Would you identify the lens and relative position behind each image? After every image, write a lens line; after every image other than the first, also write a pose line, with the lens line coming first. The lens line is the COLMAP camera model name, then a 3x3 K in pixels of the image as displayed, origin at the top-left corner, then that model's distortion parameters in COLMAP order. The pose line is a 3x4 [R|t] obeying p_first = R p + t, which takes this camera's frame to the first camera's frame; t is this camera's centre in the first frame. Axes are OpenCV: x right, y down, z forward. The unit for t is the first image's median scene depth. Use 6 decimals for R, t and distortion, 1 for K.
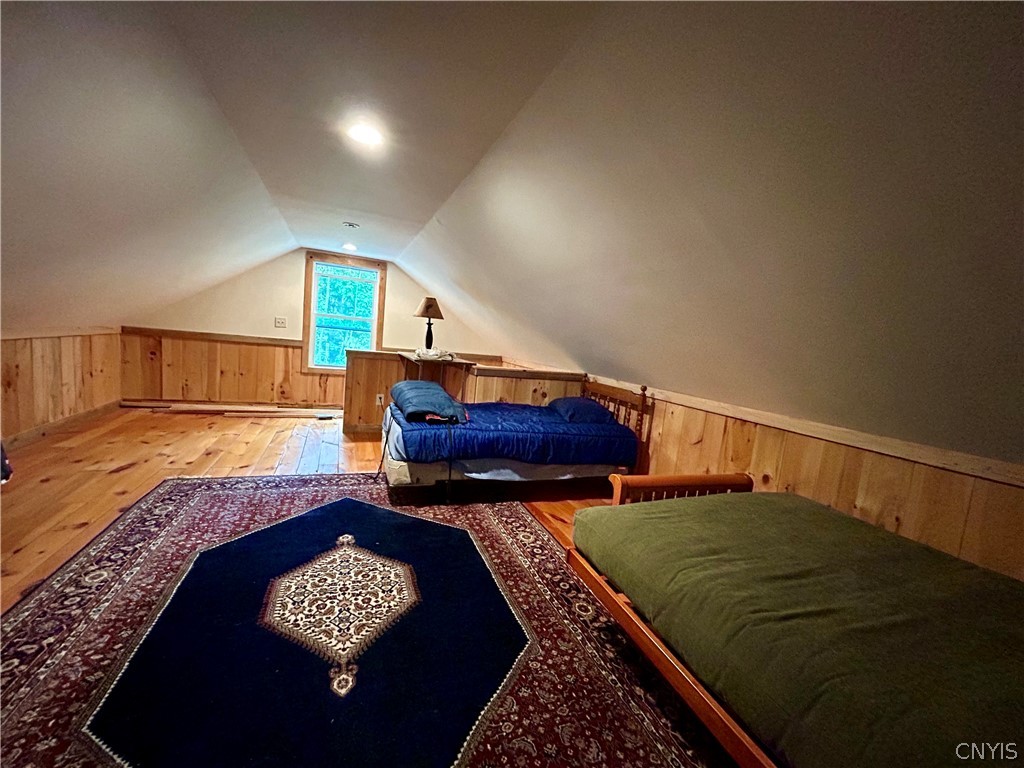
lens RADIAL K [[412.5, 0, 512.0], [0, 412.5, 384.0], [0, 0, 1]] dist [-0.002266, 0.000399]
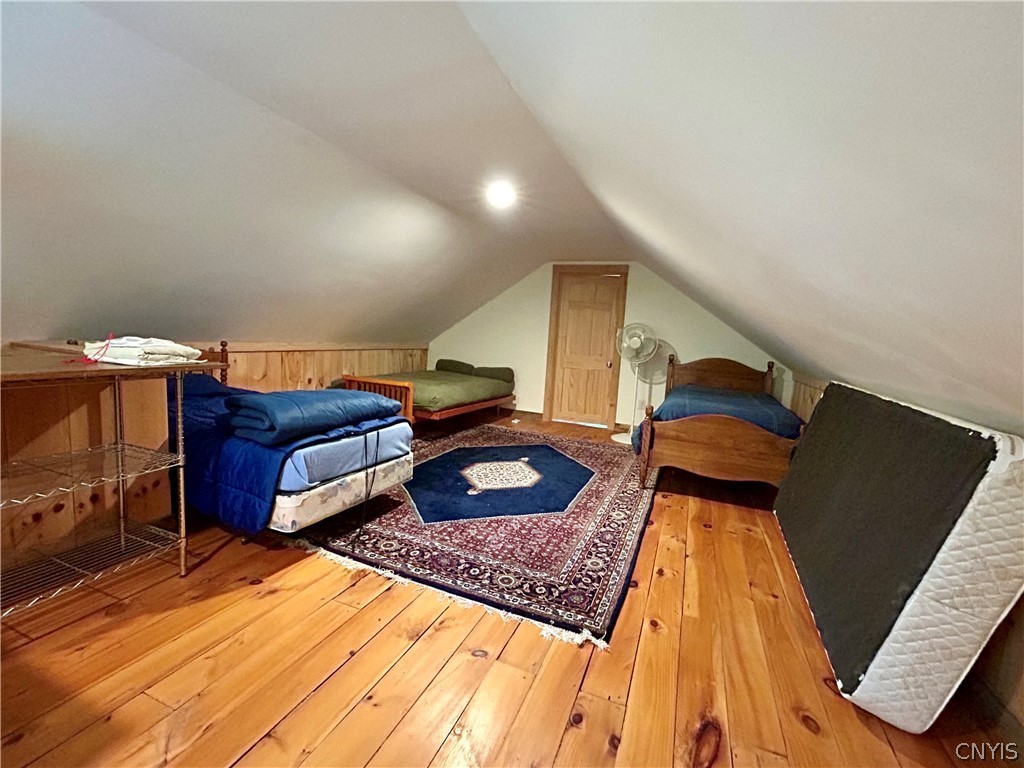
lens RADIAL K [[412.5, 0, 512.0], [0, 412.5, 384.0], [0, 0, 1]] dist [-0.002266, 0.000399]
pose [[-0.693569, -0.229872, 0.682731, -1.227859], [-0.056018, 0.962063, 0.267015, -0.283071], [-0.718209, 0.146948, -0.680134, 1.658482]]
